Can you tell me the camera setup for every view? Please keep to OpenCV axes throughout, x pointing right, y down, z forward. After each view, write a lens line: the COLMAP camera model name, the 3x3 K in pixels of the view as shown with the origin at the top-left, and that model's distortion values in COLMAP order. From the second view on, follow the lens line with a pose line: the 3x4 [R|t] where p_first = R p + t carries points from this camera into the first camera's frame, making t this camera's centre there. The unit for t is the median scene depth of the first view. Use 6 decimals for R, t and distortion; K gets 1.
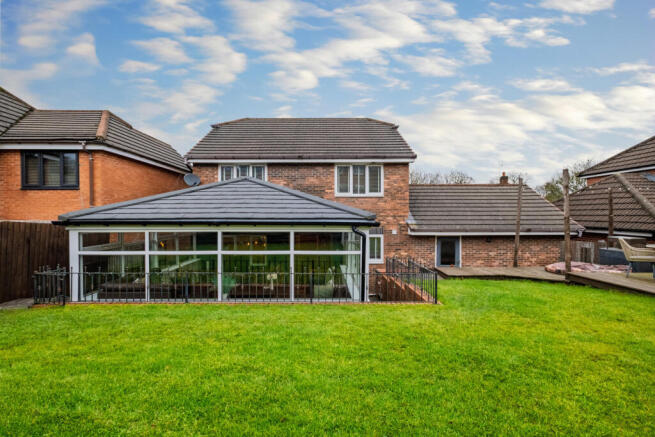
lens RADIAL K [[320.0, 0, 327.5], [0, 320.0, 218.5], [0, 0, 1]] dist [-0.003421, -0.000615]
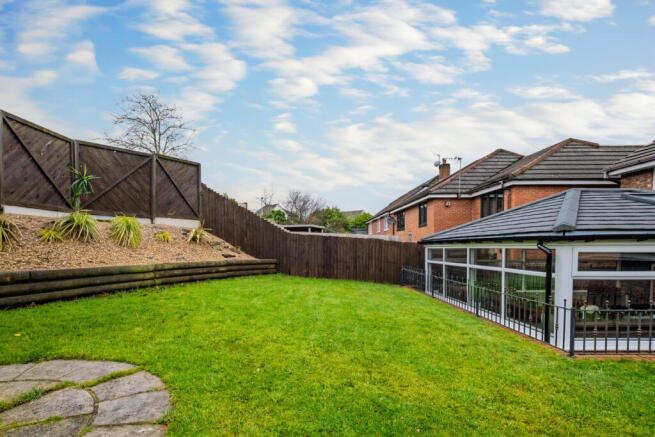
lens RADIAL K [[330.0, 0, 301.1], [0, 330.0, 257.7], [0, 0, 1]] dist [-0.000586, -0.000017]
pose [[-0.044780, 0.029869, -0.998550, 0.468910], [-0.009068, 0.999500, 0.030304, 0.023047], [0.998956, 0.010412, -0.044487, 0.224286]]
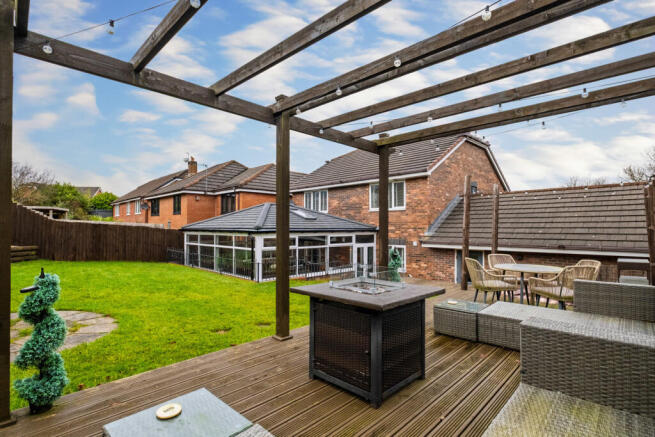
lens RADIAL K [[320.0, 0, 327.5], [0, 320.0, 218.5], [0, 0, 1]] dist [-0.003421, -0.000615]
pose [[0.703420, -0.018856, -0.710525, 0.775108], [-0.011372, 0.999222, -0.037776, 0.003589], [0.710684, 0.034653, 0.702658, 0.064536]]
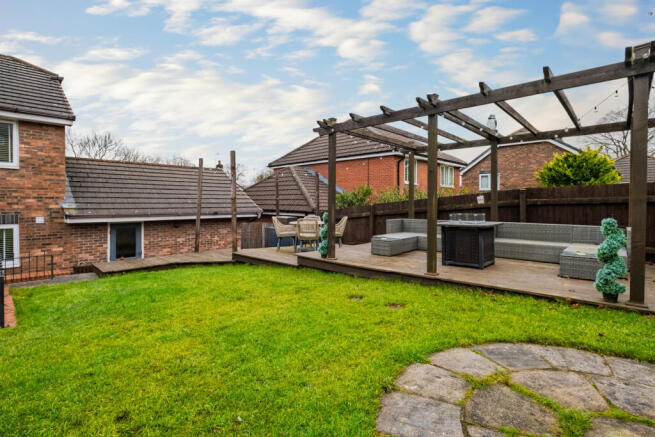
lens RADIAL K [[327.5, 0, 326.5], [0, 327.5, 207.3], [0, 0, 1]] dist [-0.000865, -0.000138]
pose [[0.695656, -0.006260, 0.718348, 0.134599], [0.002876, 0.999978, 0.005928, 0.011992], [-0.718369, -0.002058, 0.695659, 0.040125]]
